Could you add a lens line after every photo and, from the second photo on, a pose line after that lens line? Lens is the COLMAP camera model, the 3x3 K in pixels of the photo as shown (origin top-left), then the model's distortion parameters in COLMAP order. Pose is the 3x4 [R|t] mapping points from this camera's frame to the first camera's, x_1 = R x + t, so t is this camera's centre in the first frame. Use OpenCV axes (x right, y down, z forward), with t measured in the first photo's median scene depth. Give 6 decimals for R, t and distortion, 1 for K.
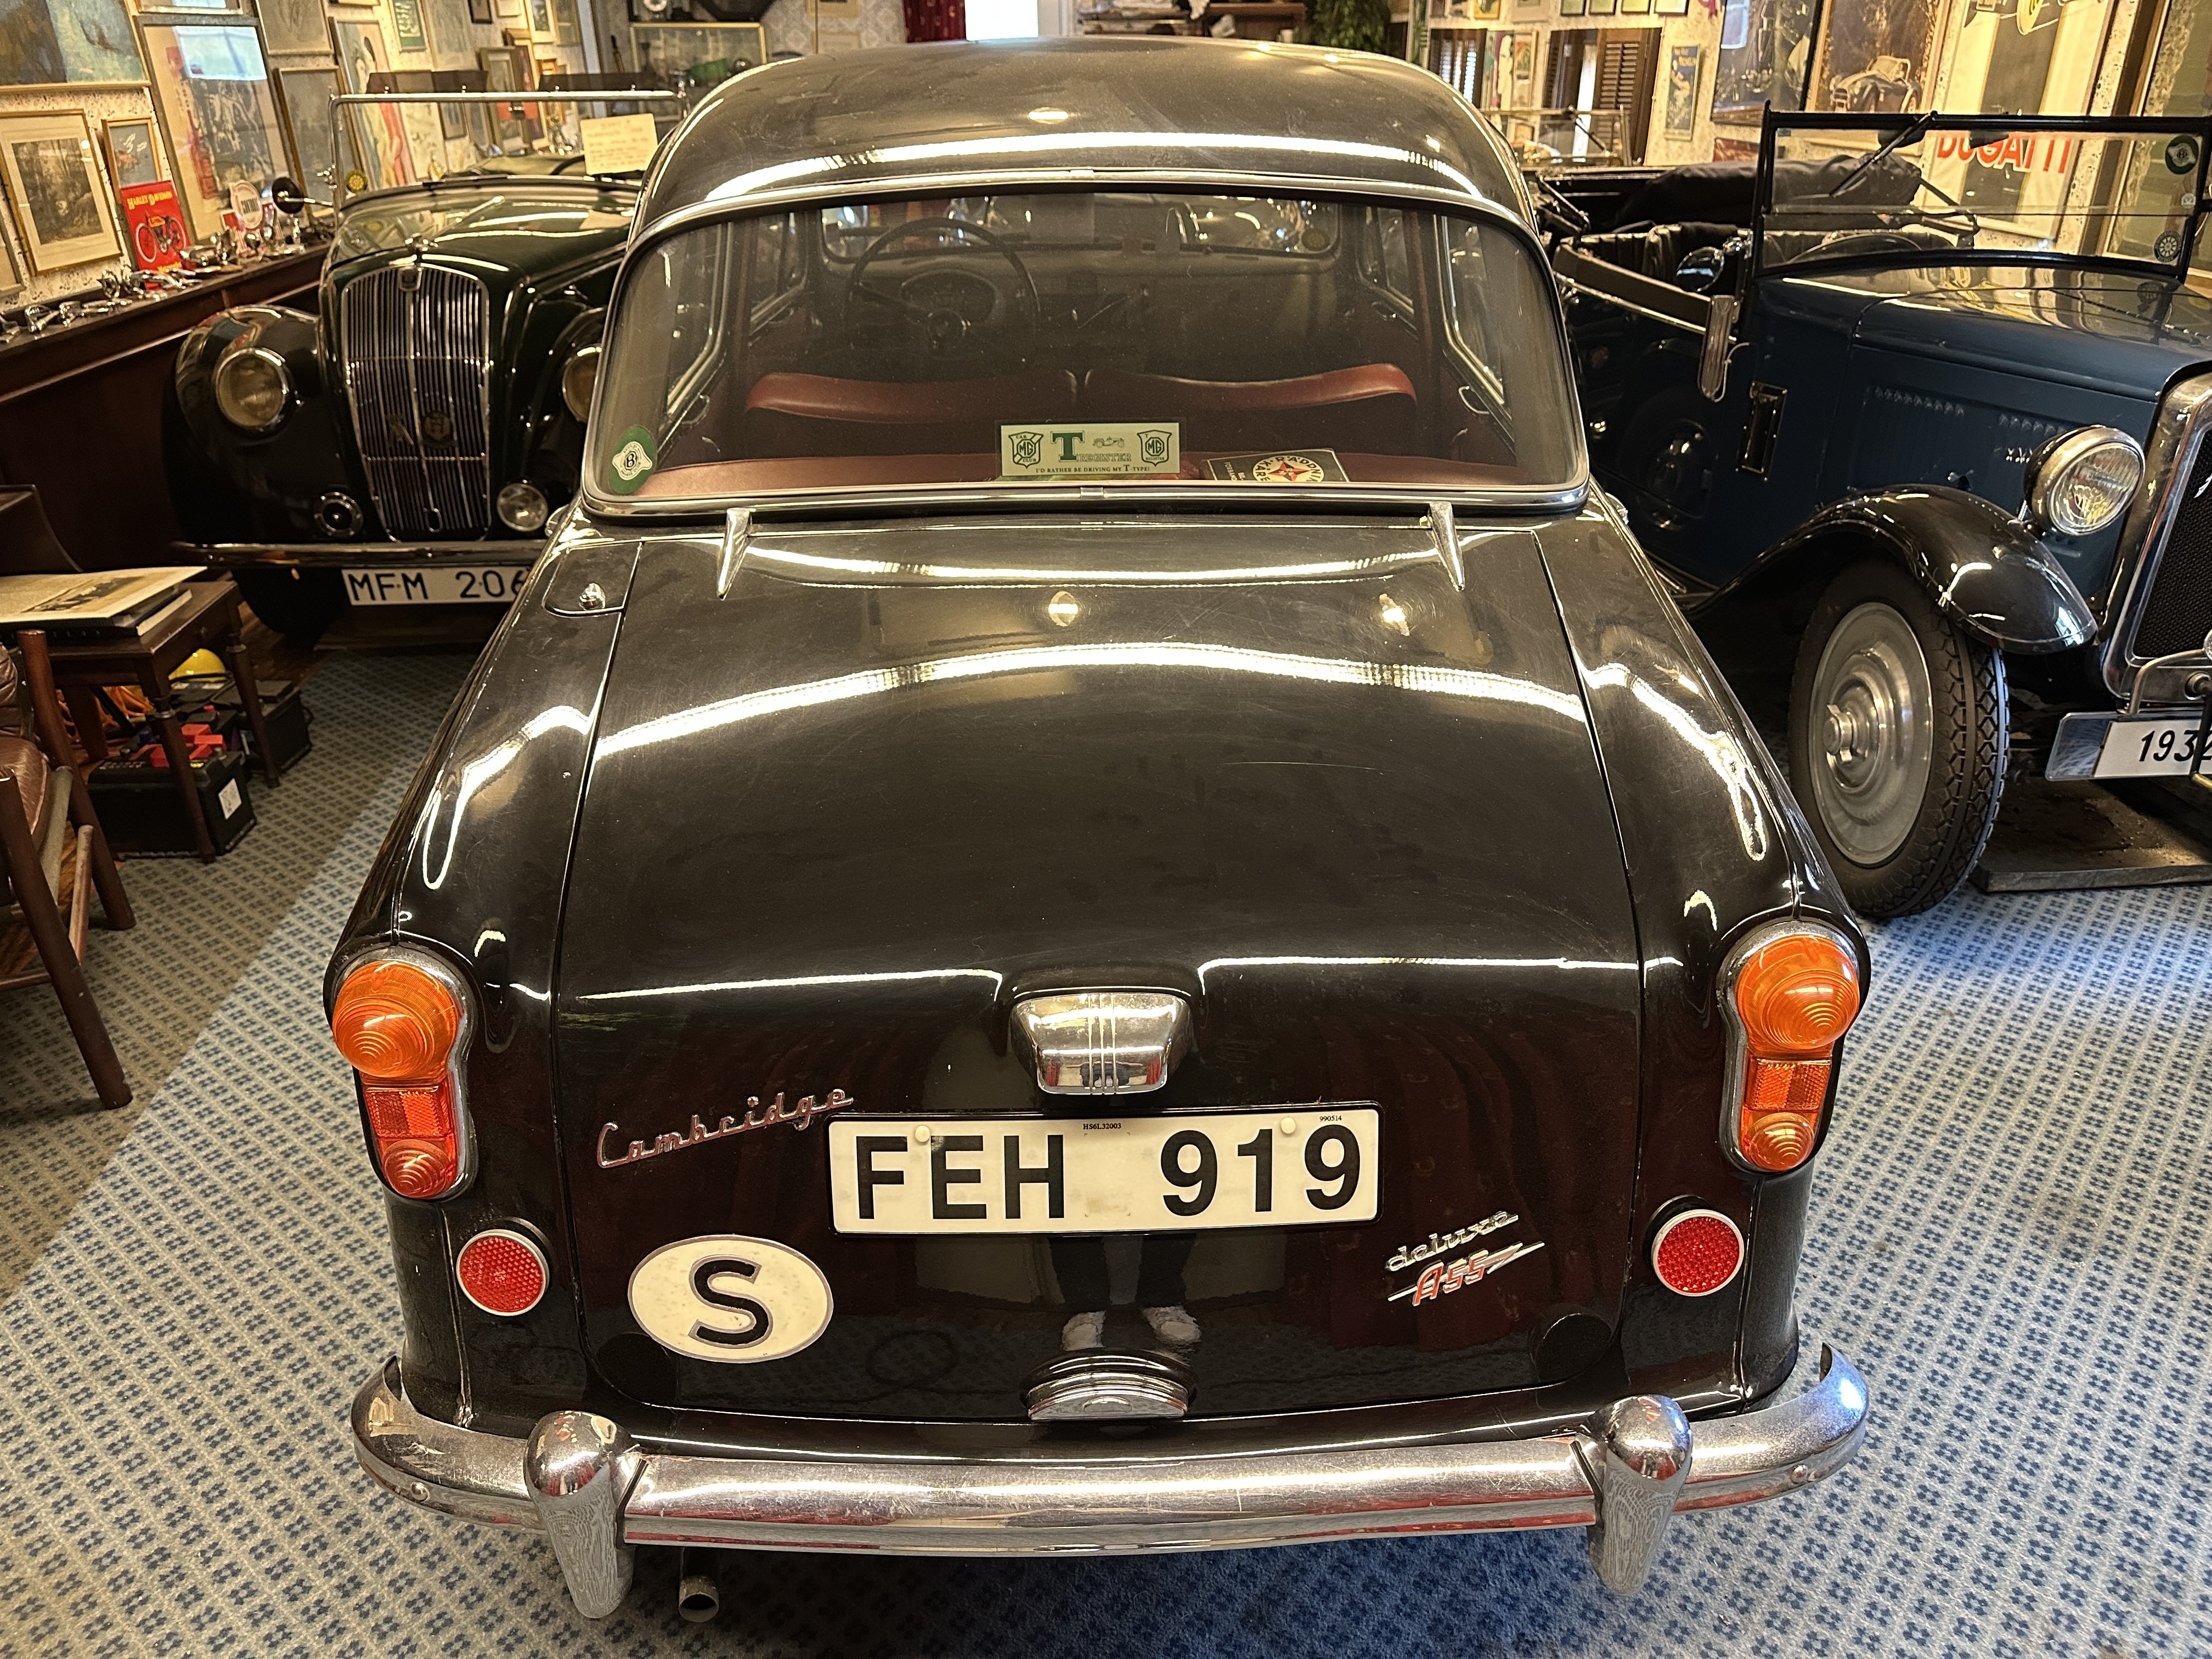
lens RADIAL K [[1587.8, 0, 1096.8], [0, 1587.8, 814.7], [0, 0, 1]] dist [0.014302, -0.020934]
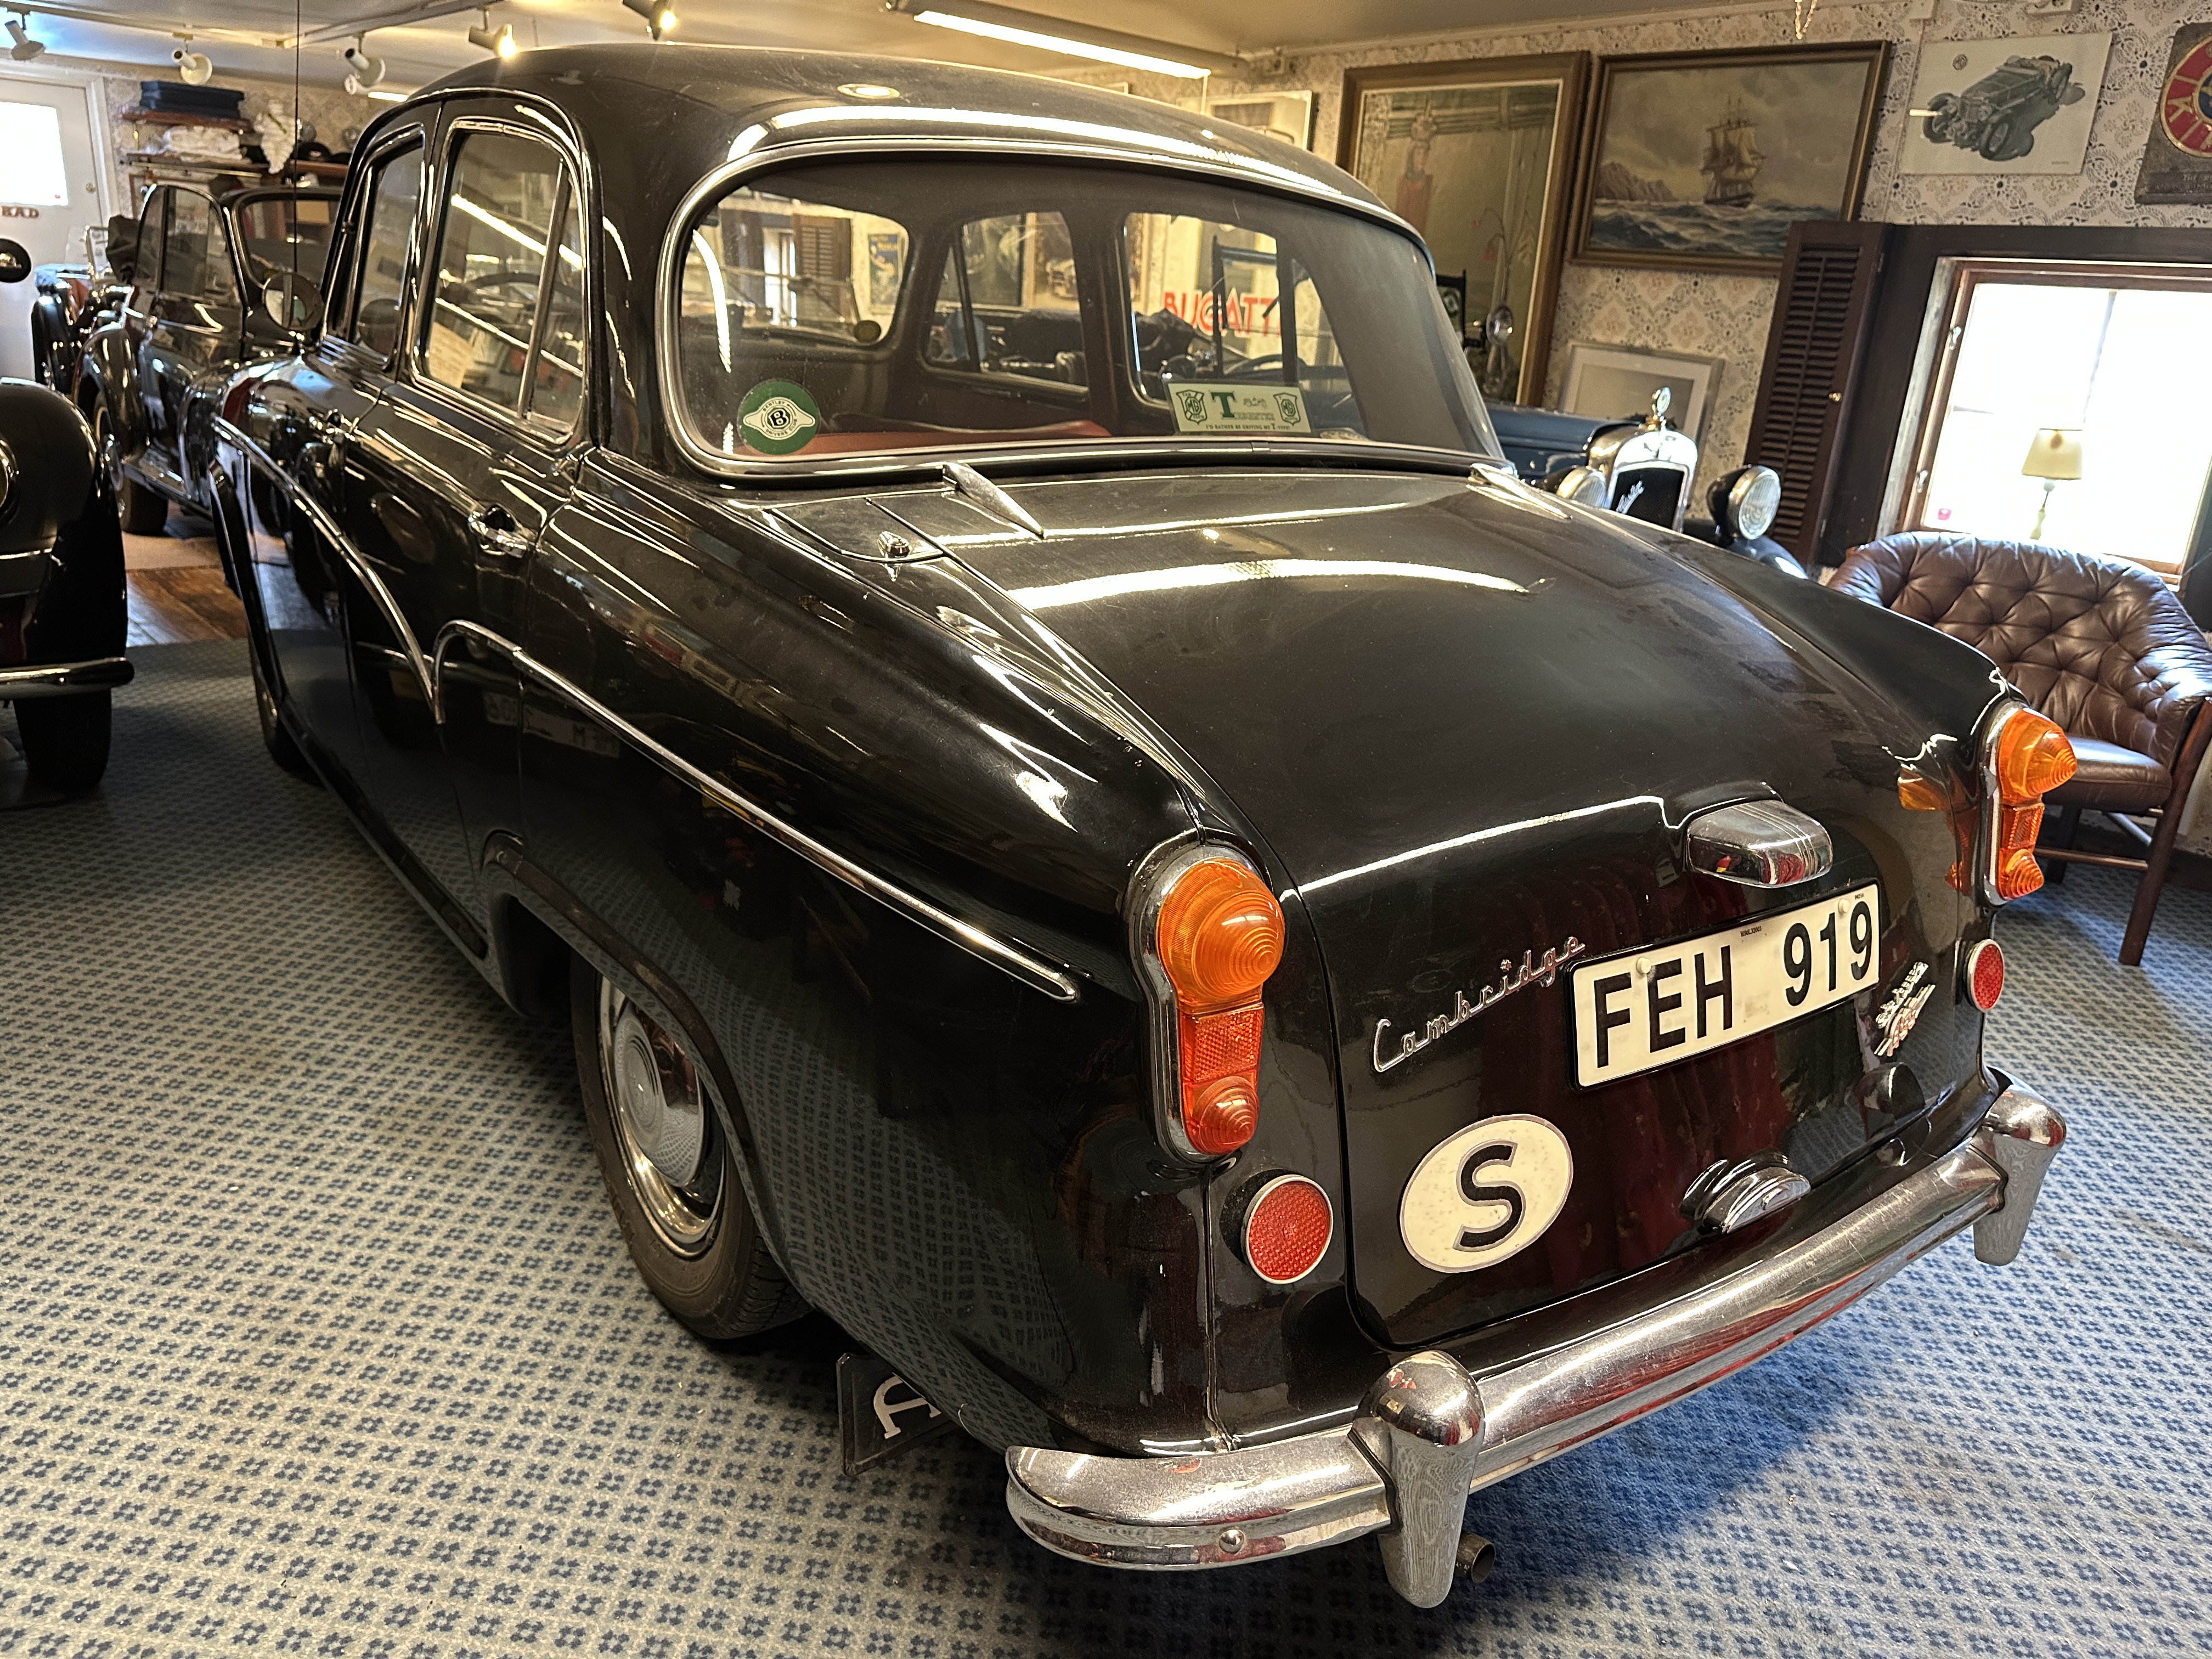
lens RADIAL K [[1587.8, 0, 1070.3], [0, 1587.8, 841.1], [0, 0, 1]] dist [0.014302, -0.020934]
pose [[0.835700, -0.118765, 0.536191, -0.938161], [0.176158, 0.982717, -0.056888, 0.115111], [-0.520167, 0.141996, 0.842178, 0.321714]]
